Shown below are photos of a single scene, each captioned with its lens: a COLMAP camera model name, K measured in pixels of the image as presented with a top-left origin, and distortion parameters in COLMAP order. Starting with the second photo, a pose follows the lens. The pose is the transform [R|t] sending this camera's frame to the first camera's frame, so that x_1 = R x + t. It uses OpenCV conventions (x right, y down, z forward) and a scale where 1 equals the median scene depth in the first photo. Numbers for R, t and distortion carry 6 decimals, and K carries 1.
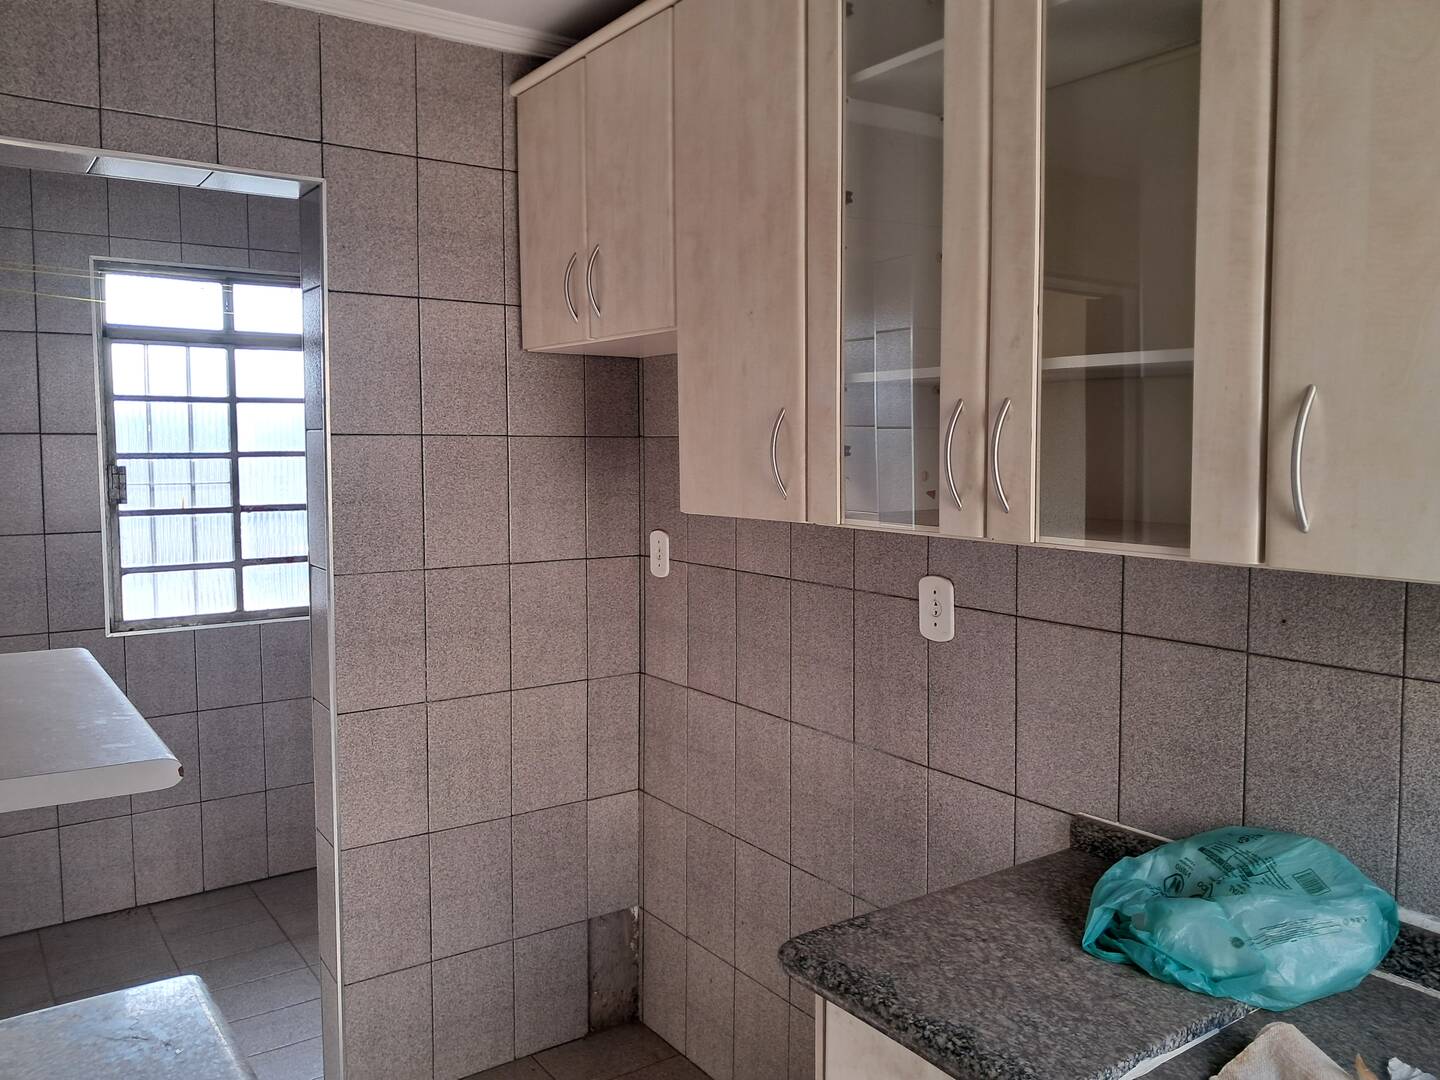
lens RADIAL K [[1139.5, 0, 760.6], [0, 1139.5, 520.6], [0, 0, 1]] dist [0.023378, -0.037738]
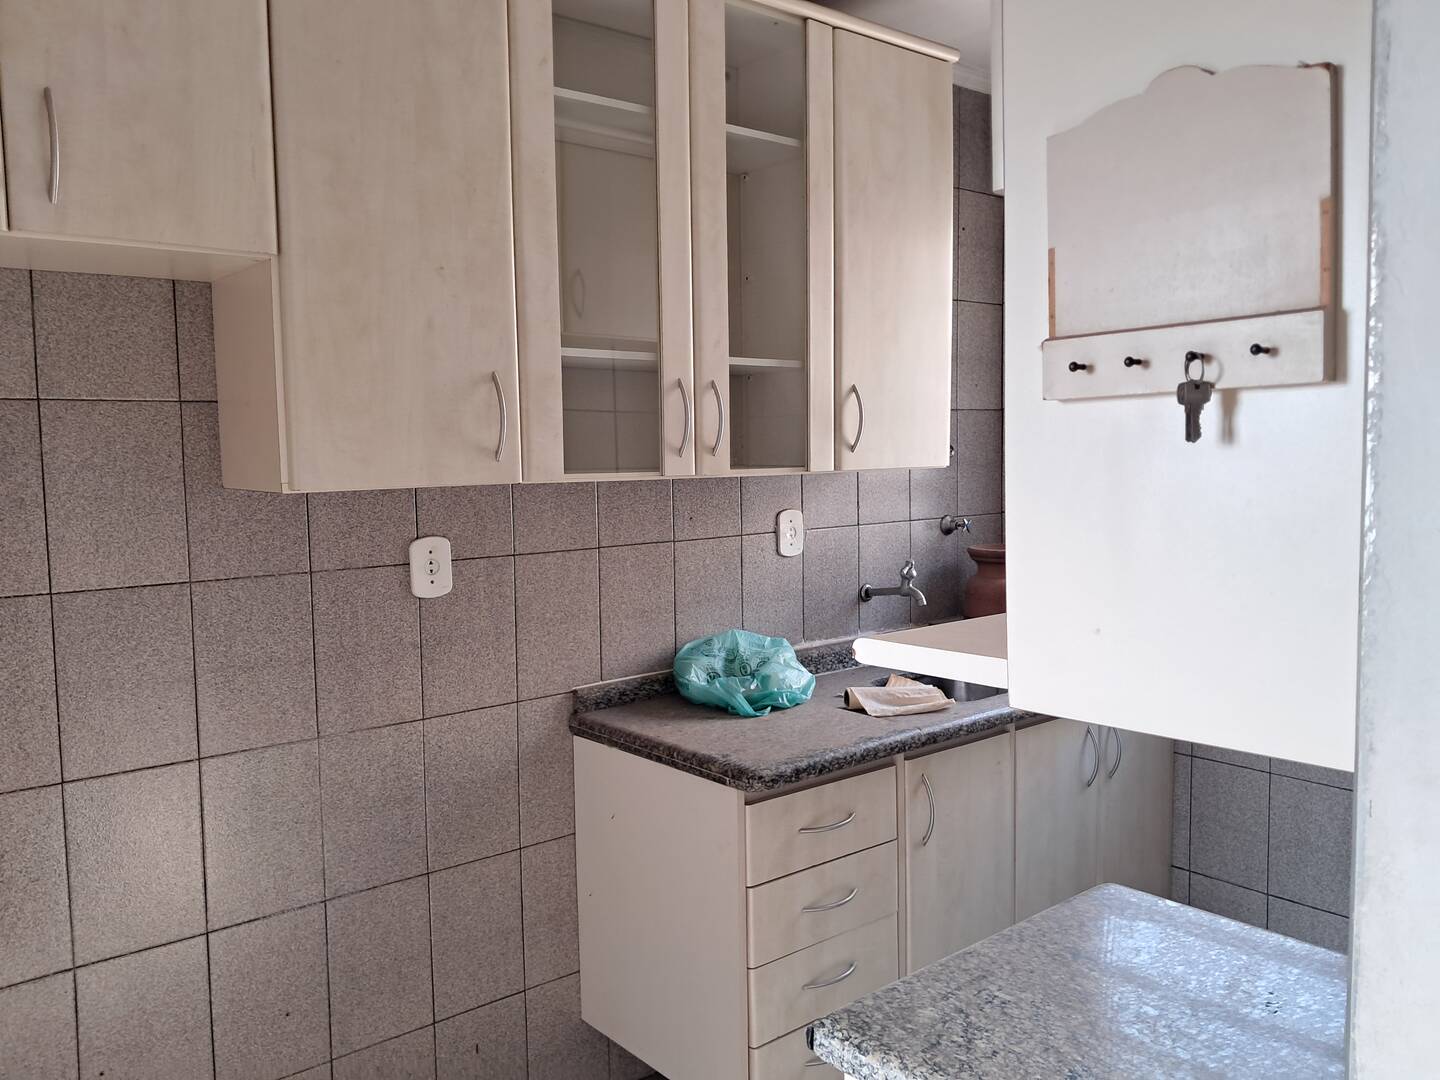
lens RADIAL K [[1139.5, 0, 729.1], [0, 1139.5, 535.2], [0, 0, 1]] dist [0.023378, -0.037738]
pose [[-0.095034, -0.079049, 0.992331, -0.957446], [0.080499, 0.992967, 0.086809, -0.024187], [-0.992214, 0.088131, -0.088002, 0.826324]]
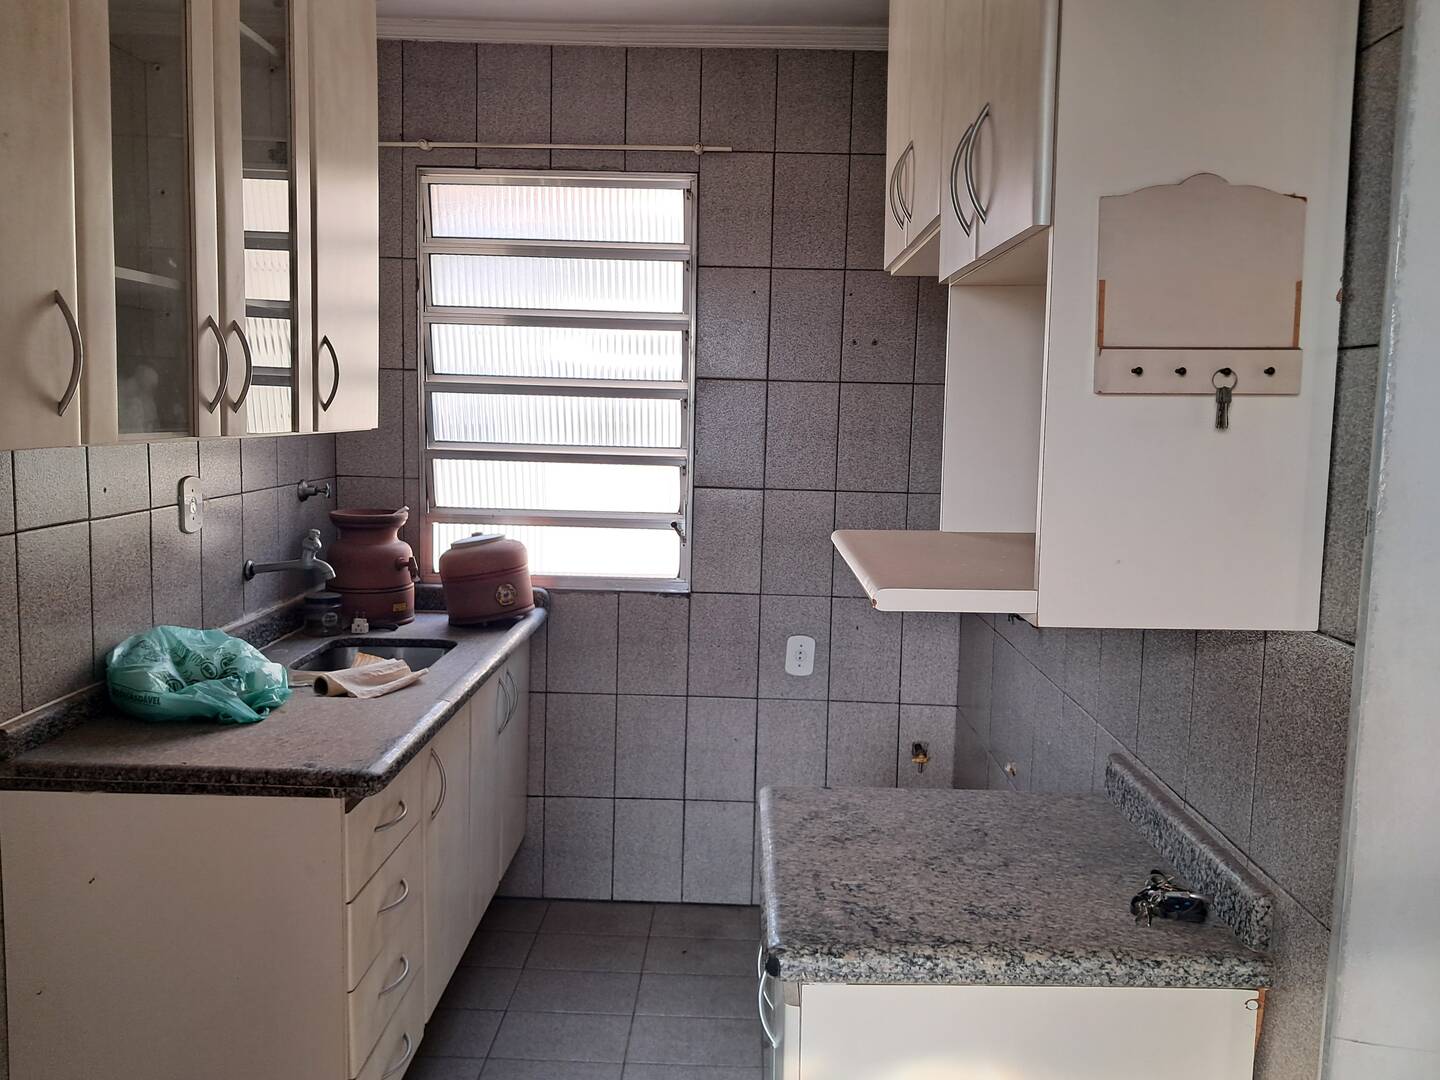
lens RADIAL K [[1139.5, 0, 759.7], [0, 1139.5, 528.4], [0, 0, 1]] dist [0.023378, -0.037738]
pose [[-0.816624, -0.080048, 0.571591, -0.729822], [0.016237, 0.986758, 0.161386, -0.057072], [-0.576941, 0.141073, -0.804511, 1.247650]]
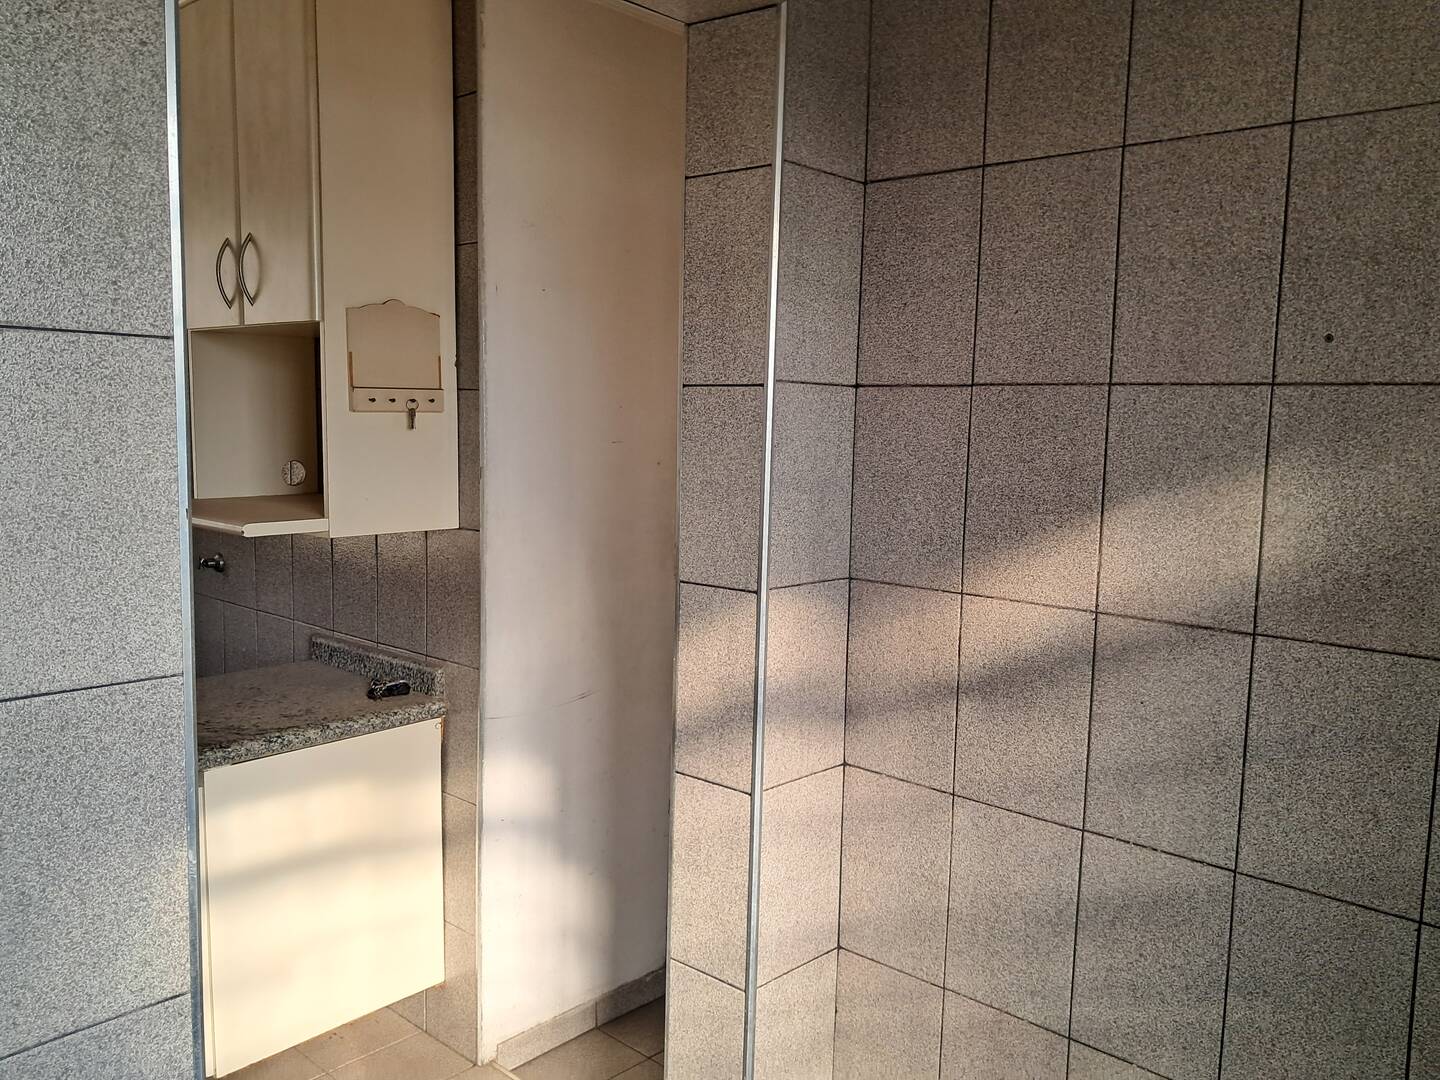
lens RADIAL K [[1139.5, 0, 713.5], [0, 1139.5, 551.8], [0, 0, 1]] dist [0.023378, -0.037738]
pose [[-0.976646, 0.004184, -0.214812, -0.633479], [-0.036847, 0.981736, 0.186648, -0.115227], [0.211670, 0.190204, -0.958654, 1.842130]]
